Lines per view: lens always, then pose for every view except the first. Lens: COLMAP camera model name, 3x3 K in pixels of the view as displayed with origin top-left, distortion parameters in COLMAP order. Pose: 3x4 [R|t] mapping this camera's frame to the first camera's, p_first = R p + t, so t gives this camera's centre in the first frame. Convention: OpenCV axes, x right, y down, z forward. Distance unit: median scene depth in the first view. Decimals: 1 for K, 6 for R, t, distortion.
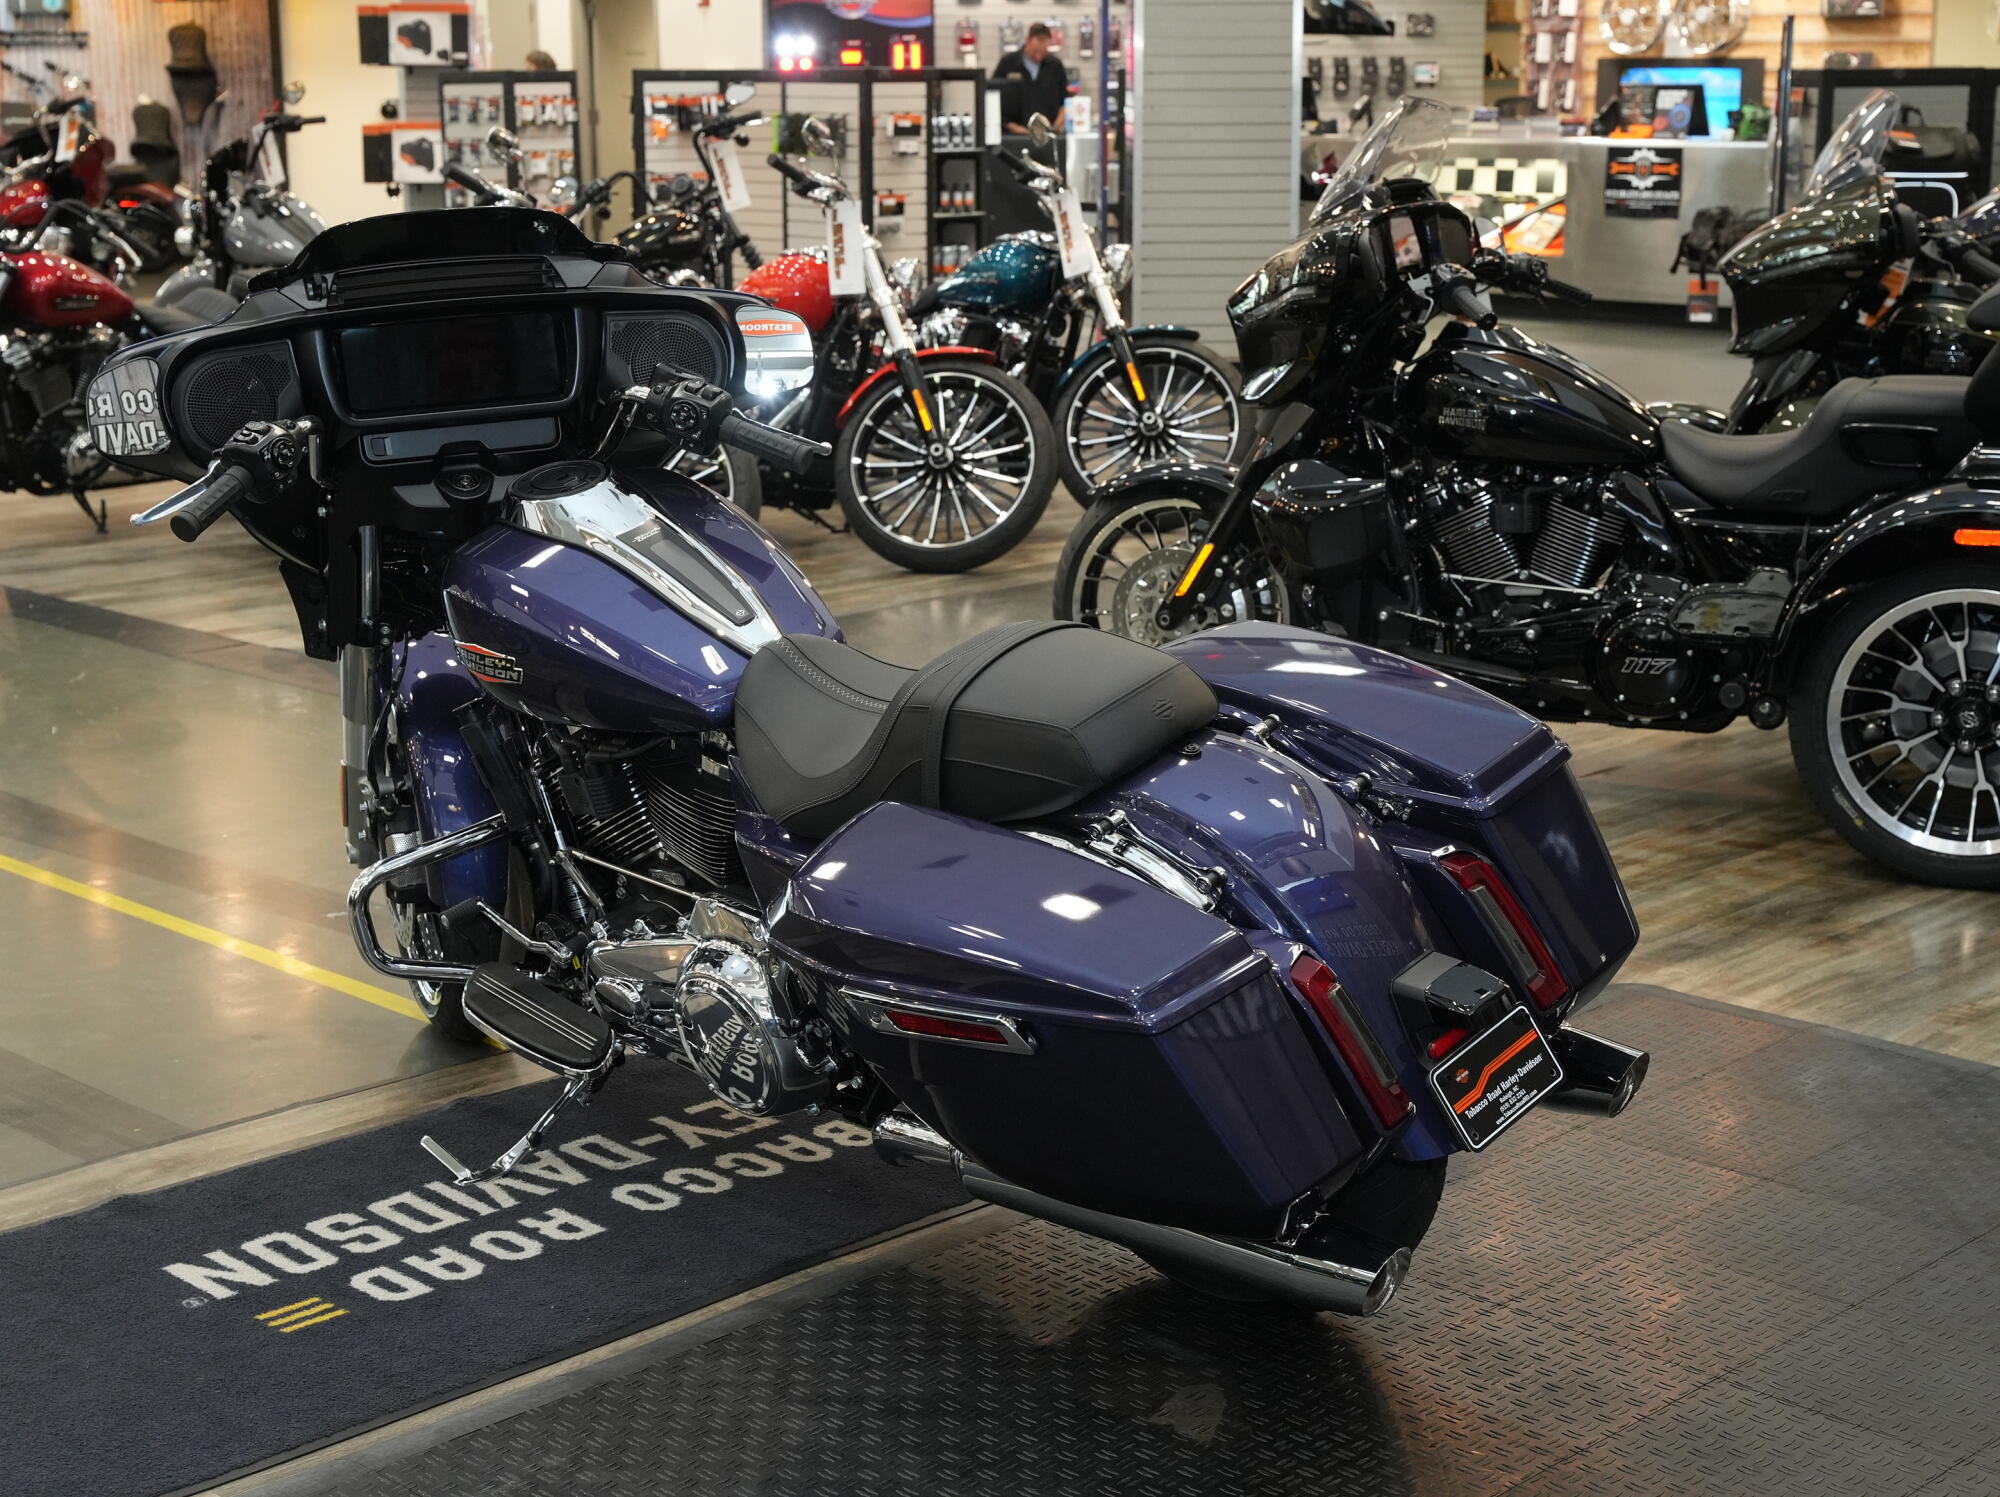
lens RADIAL K [[3076.2, 0, 984.5], [0, 3076.2, 755.3], [0, 0, 1]] dist [0.026915, 0.000000]
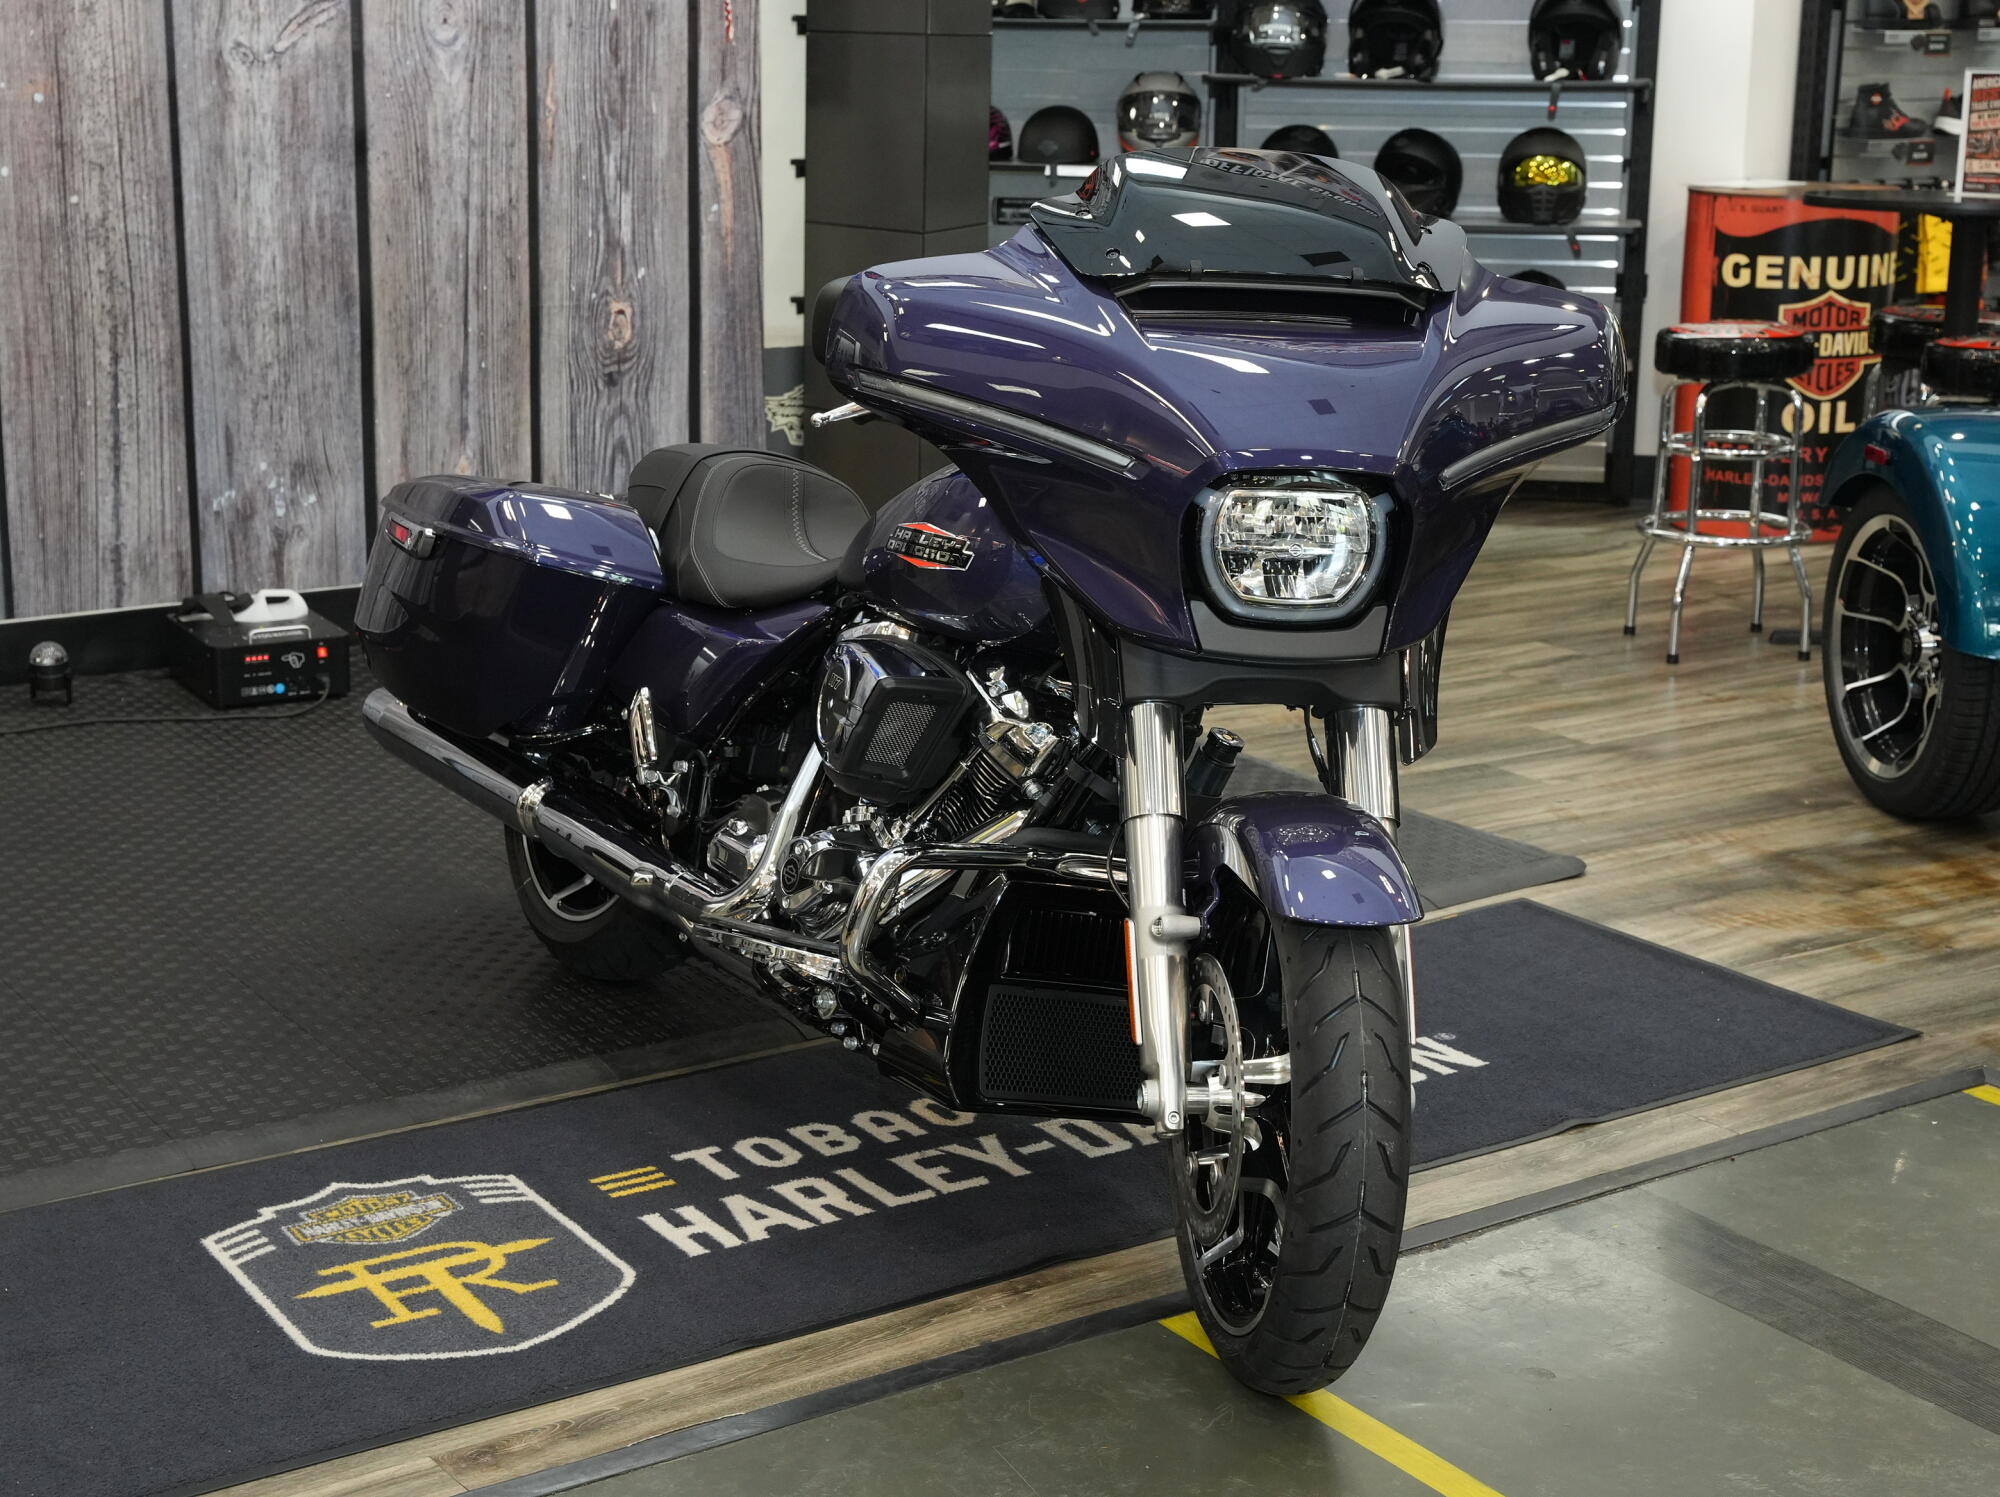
lens RADIAL K [[3008.6, 0, 980.3], [0, 3008.6, 753.8], [0, 0, 1]] dist [0.019840, 0.000000]
pose [[-0.979078, -0.051805, 0.196782, -0.271004], [0.042378, 0.893934, 0.446190, -0.396275], [-0.199025, 0.445194, -0.873036, 1.783794]]
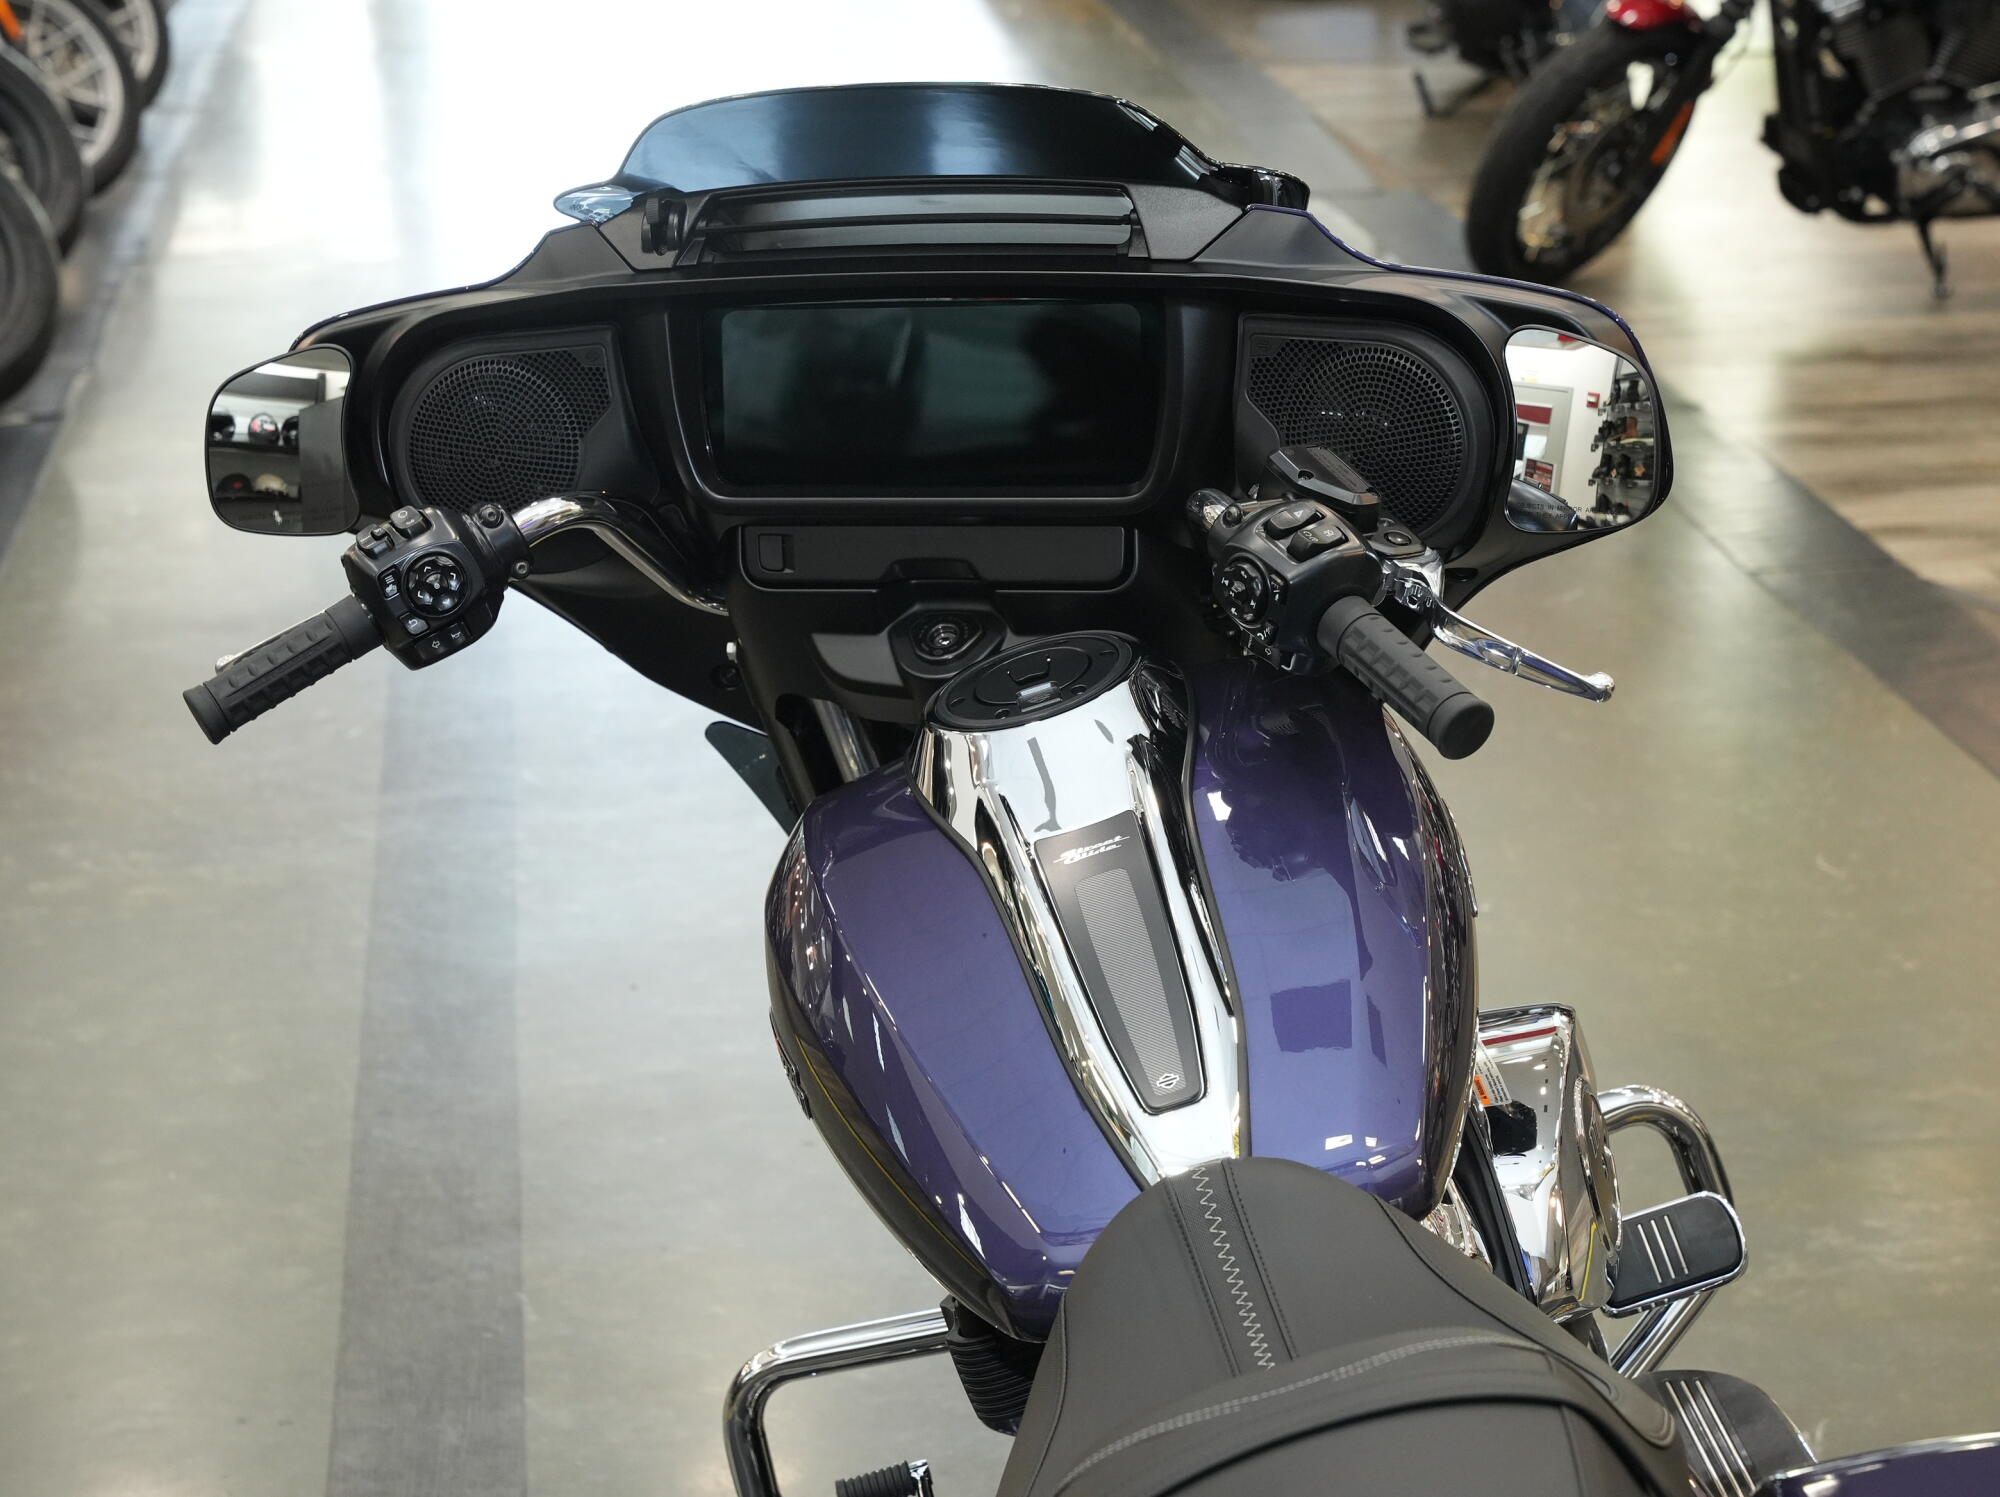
lens RADIAL K [[4359.0, 0, 985.4], [0, 4359.0, 748.4], [0, 0, 1]] dist [0.041773, 0.000000]
pose [[0.781539, 0.163768, -0.601978, 0.249850], [-0.115455, 0.986230, 0.118411, -0.153215], [0.613080, -0.023041, 0.789685, 0.464548]]
